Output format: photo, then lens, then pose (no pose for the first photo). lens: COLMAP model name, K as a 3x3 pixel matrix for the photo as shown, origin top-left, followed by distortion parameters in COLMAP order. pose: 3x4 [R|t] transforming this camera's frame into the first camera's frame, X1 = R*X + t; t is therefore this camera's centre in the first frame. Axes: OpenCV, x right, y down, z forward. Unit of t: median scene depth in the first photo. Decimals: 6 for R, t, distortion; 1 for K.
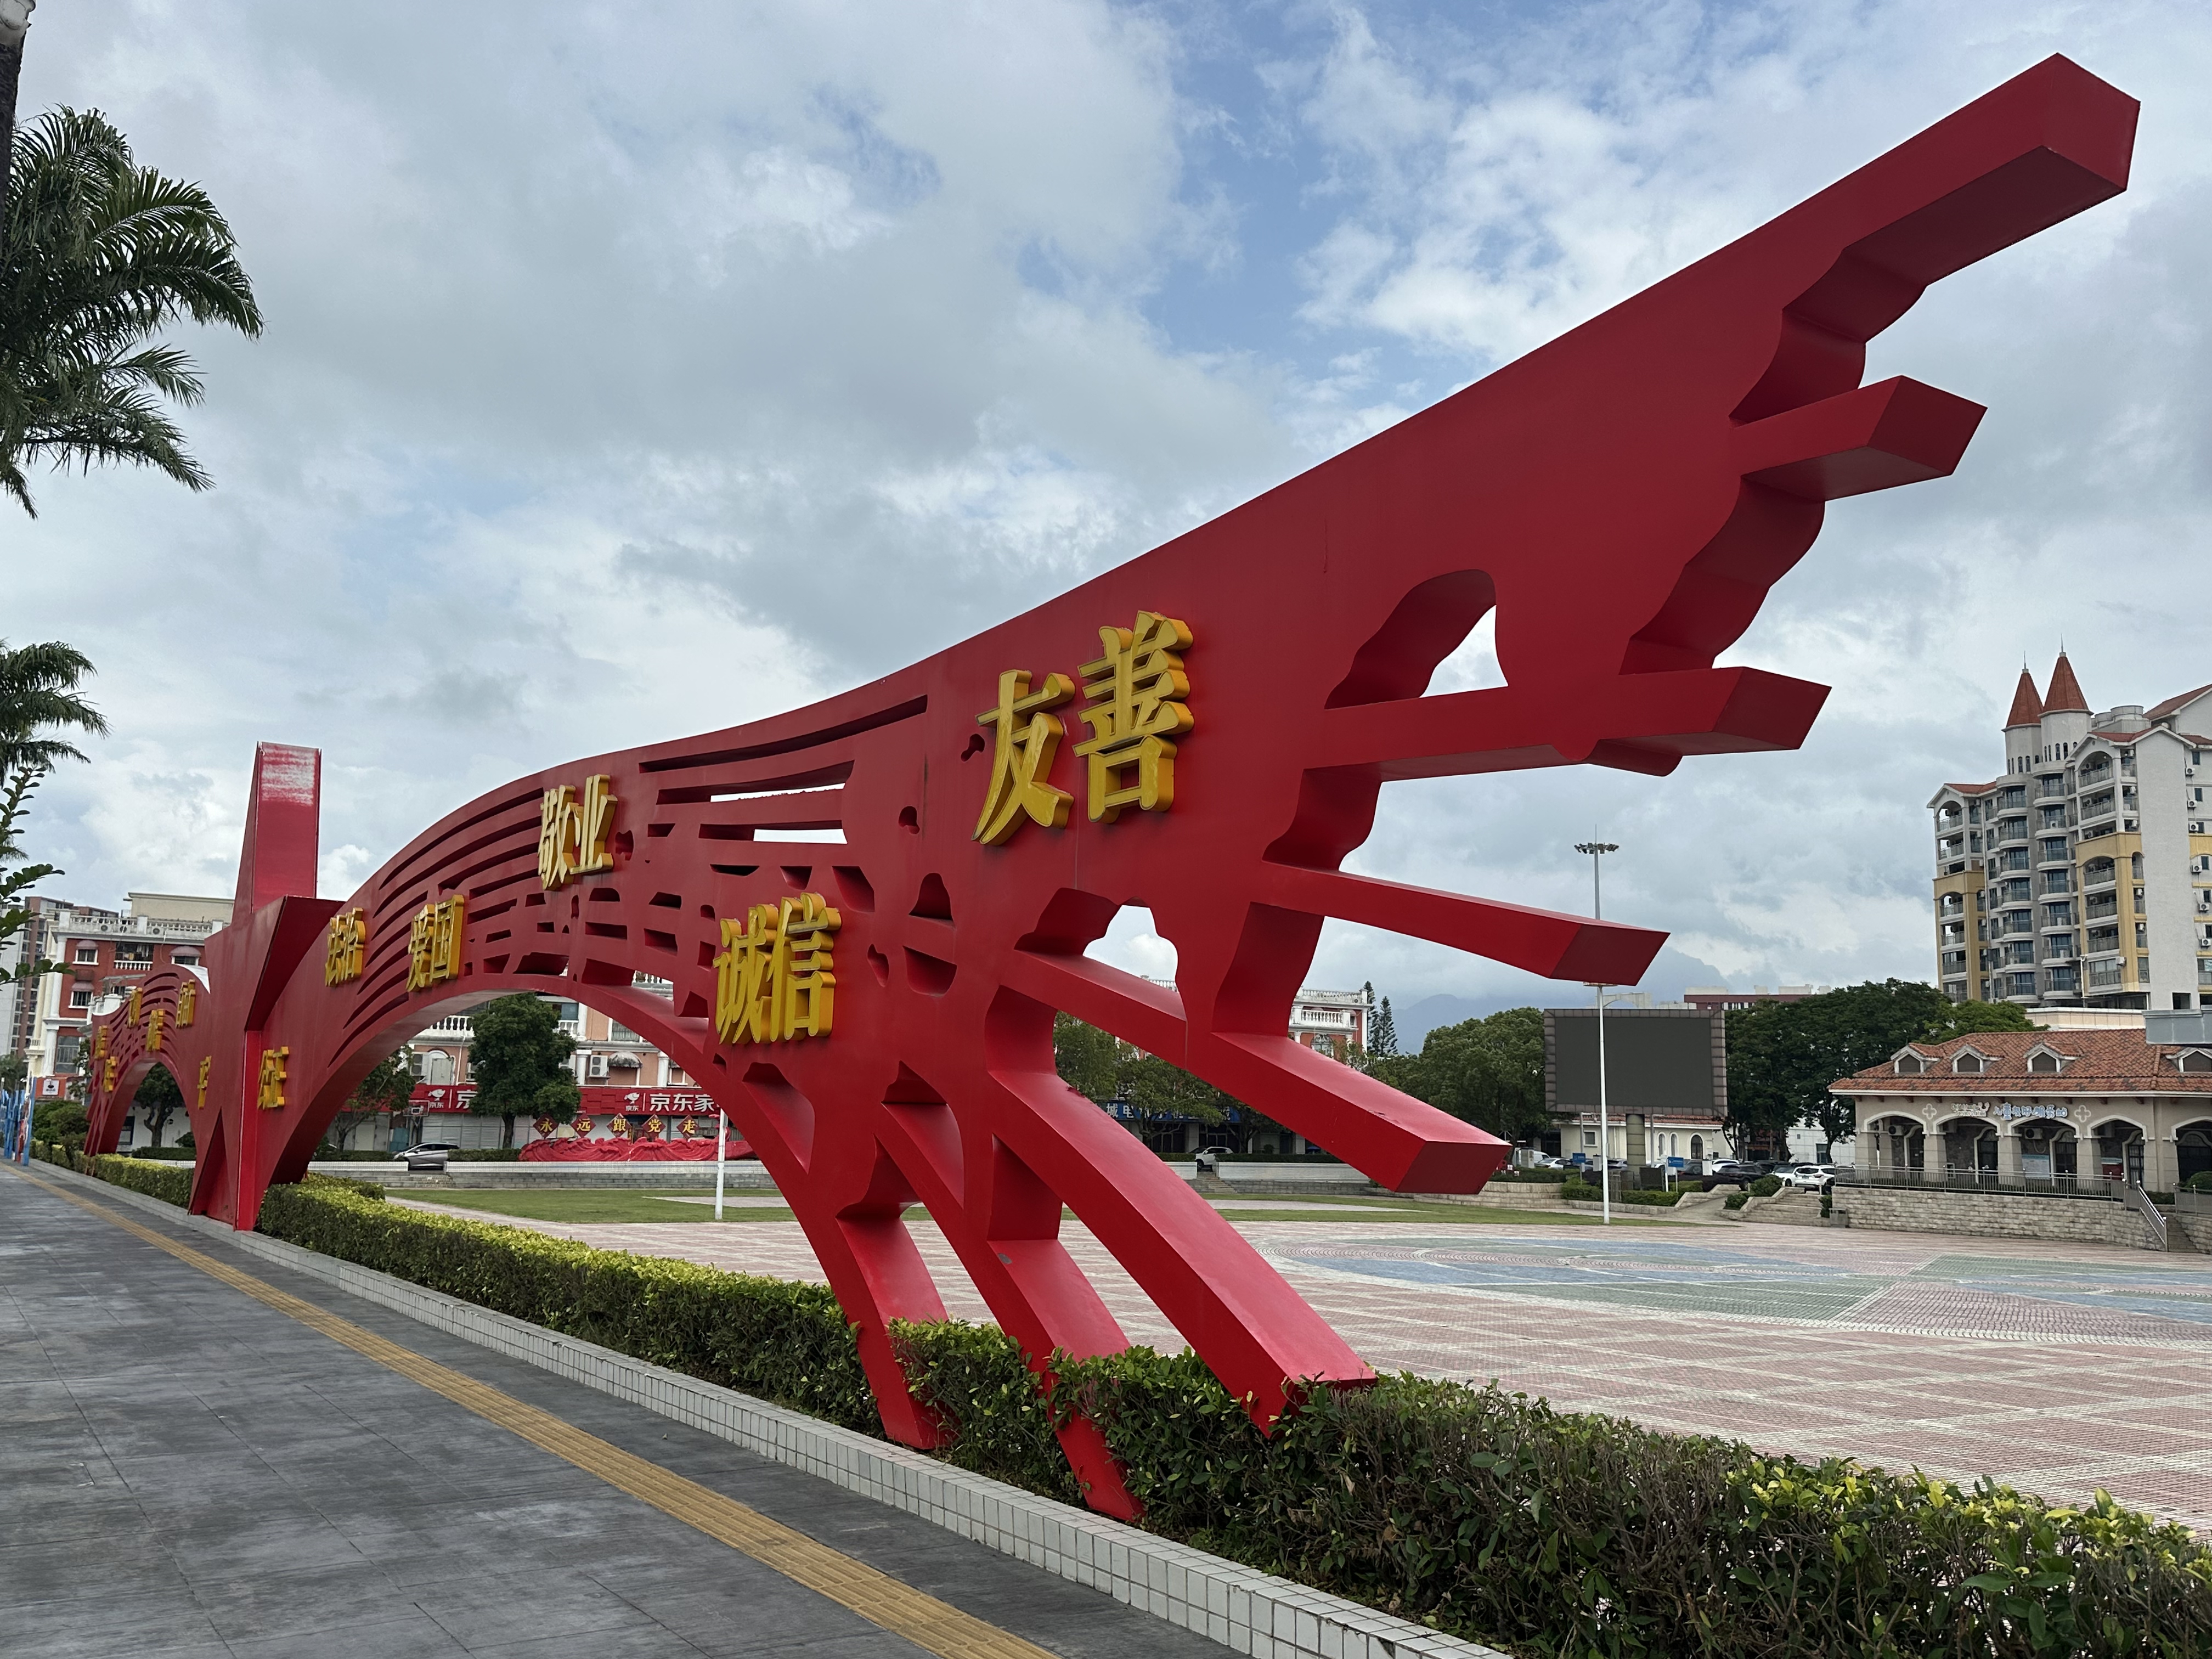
lens RADIAL K [[1810.4, 0, 1135.7], [0, 1810.4, 777.1], [0, 0, 1]] dist [0.078955, -0.101301]
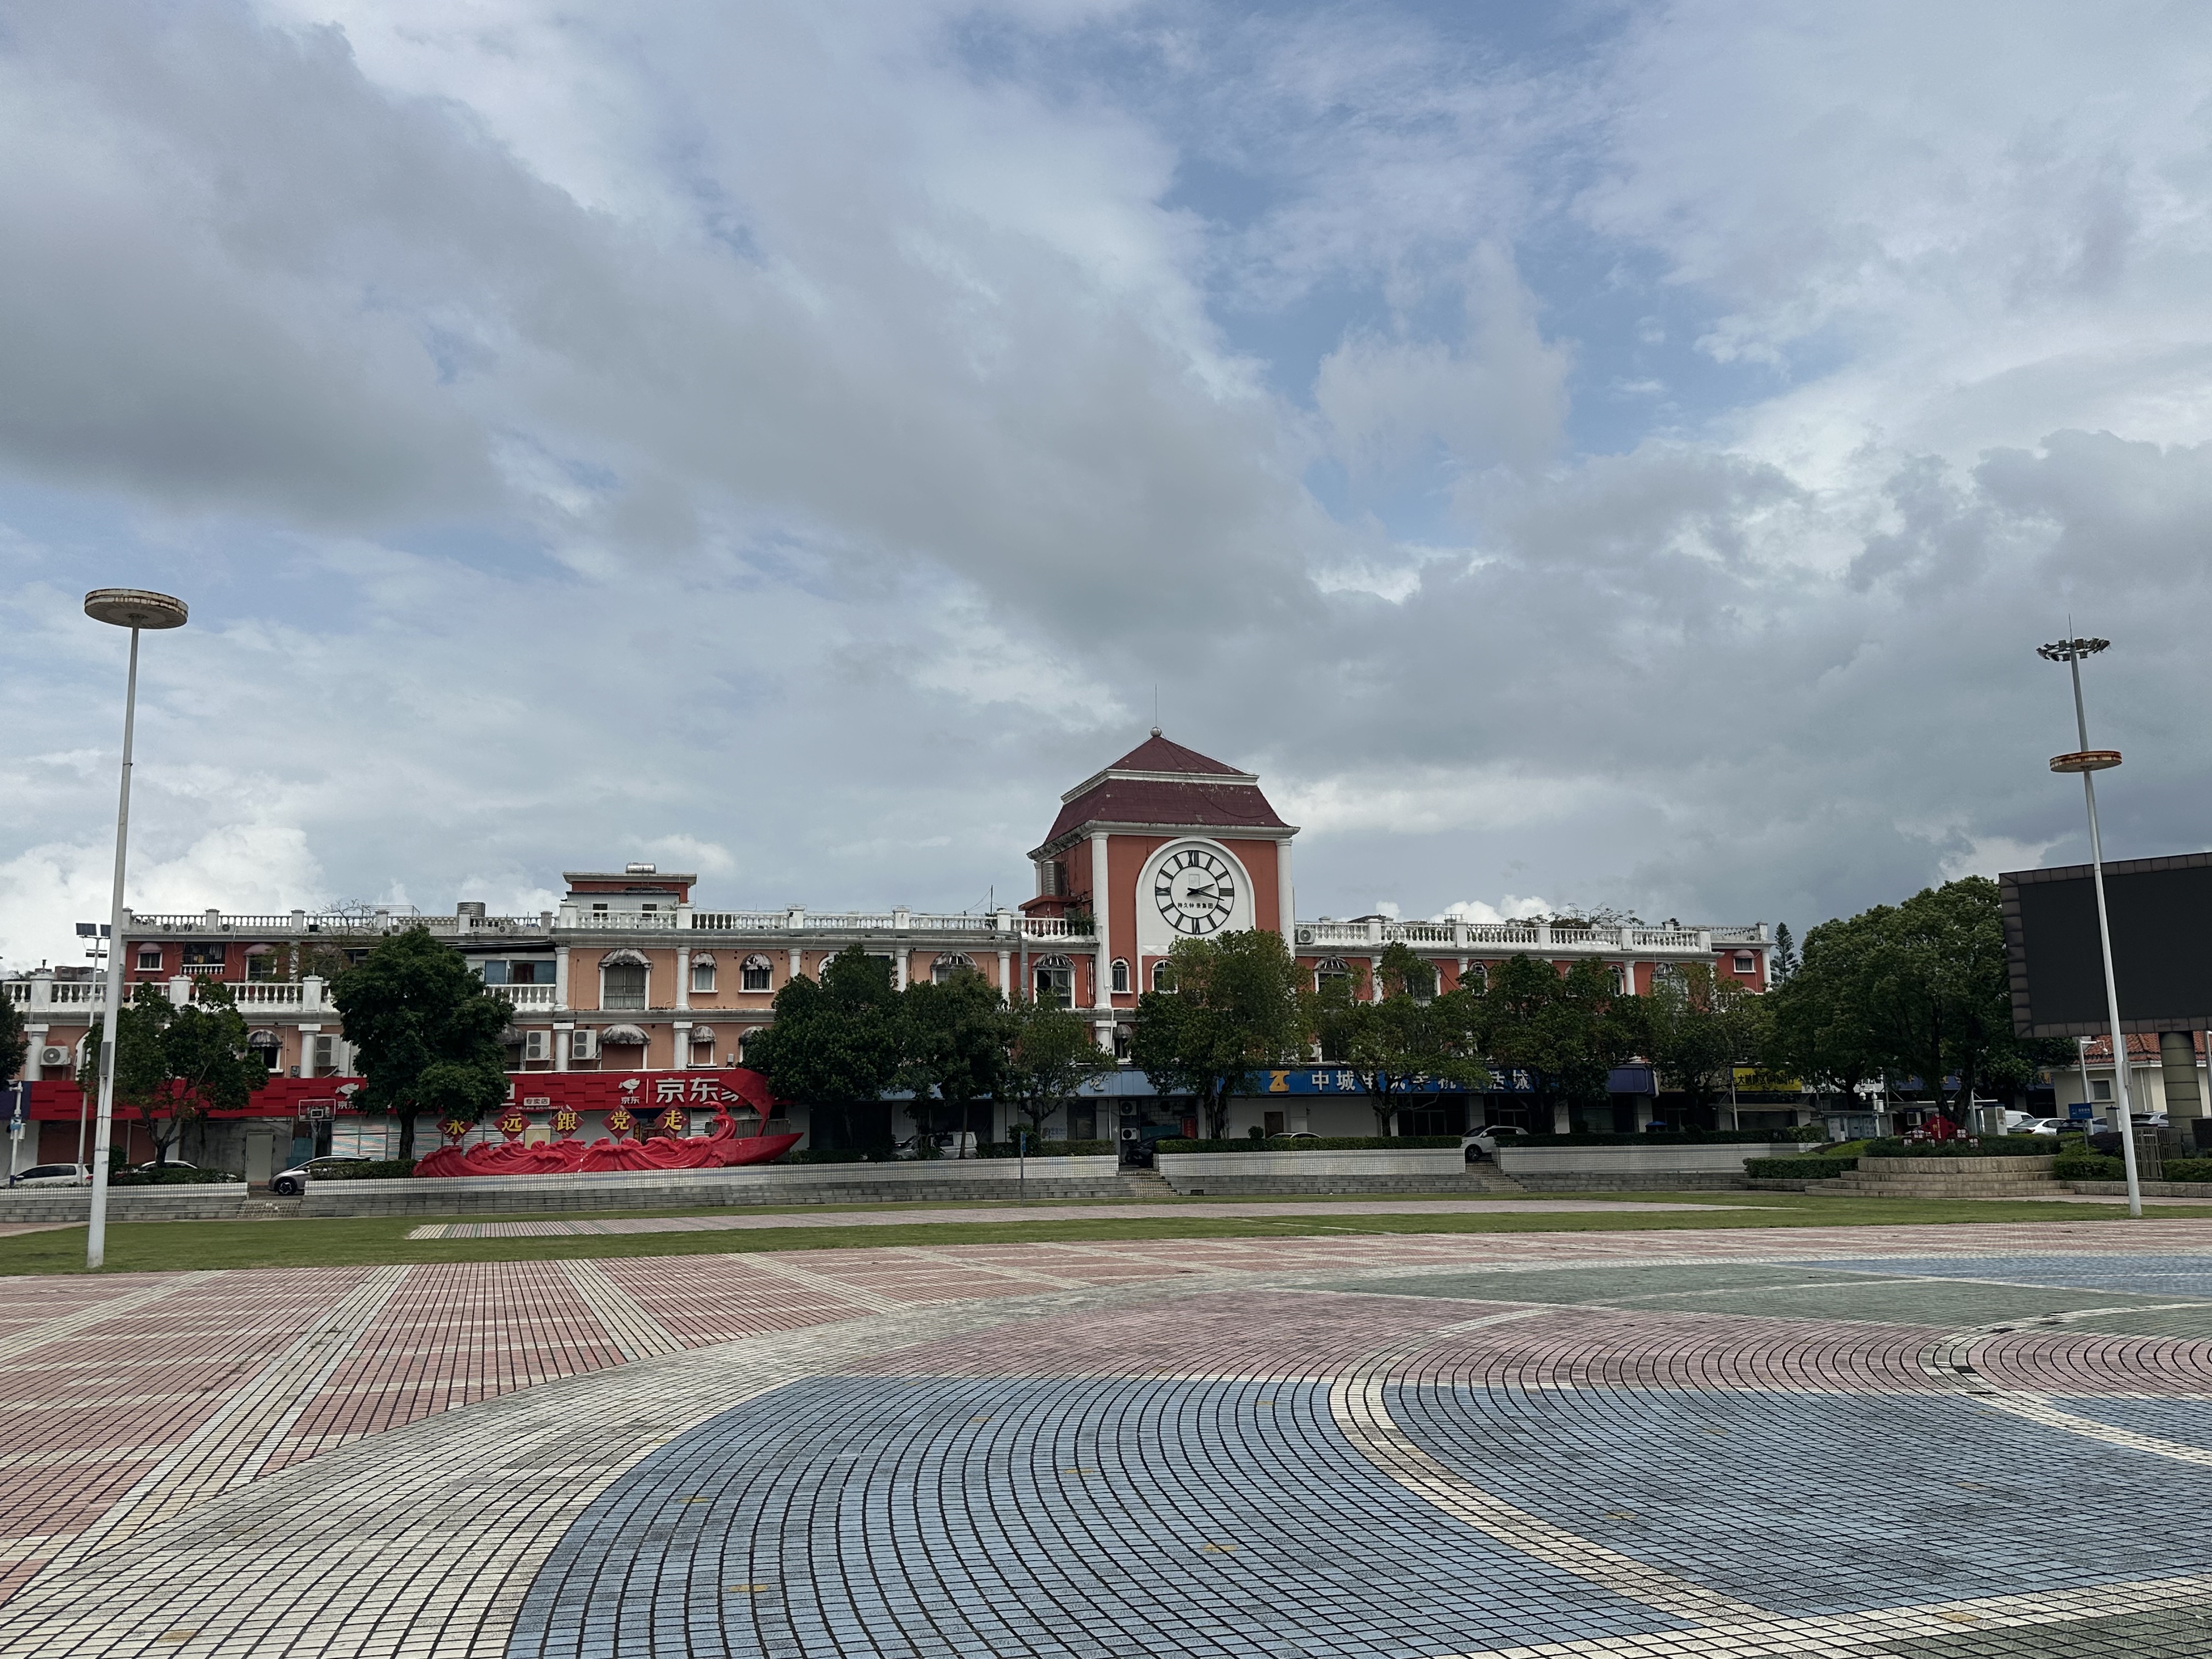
lens RADIAL K [[1810.4, 0, 1116.1], [0, 1810.4, 787.6], [0, 0, 1]] dist [0.078955, -0.101301]
pose [[0.967000, -0.089195, -0.238654, 0.091304], [0.088213, 0.995991, -0.014814, 0.084975], [0.239018, -0.006727, 0.970992, 0.342617]]
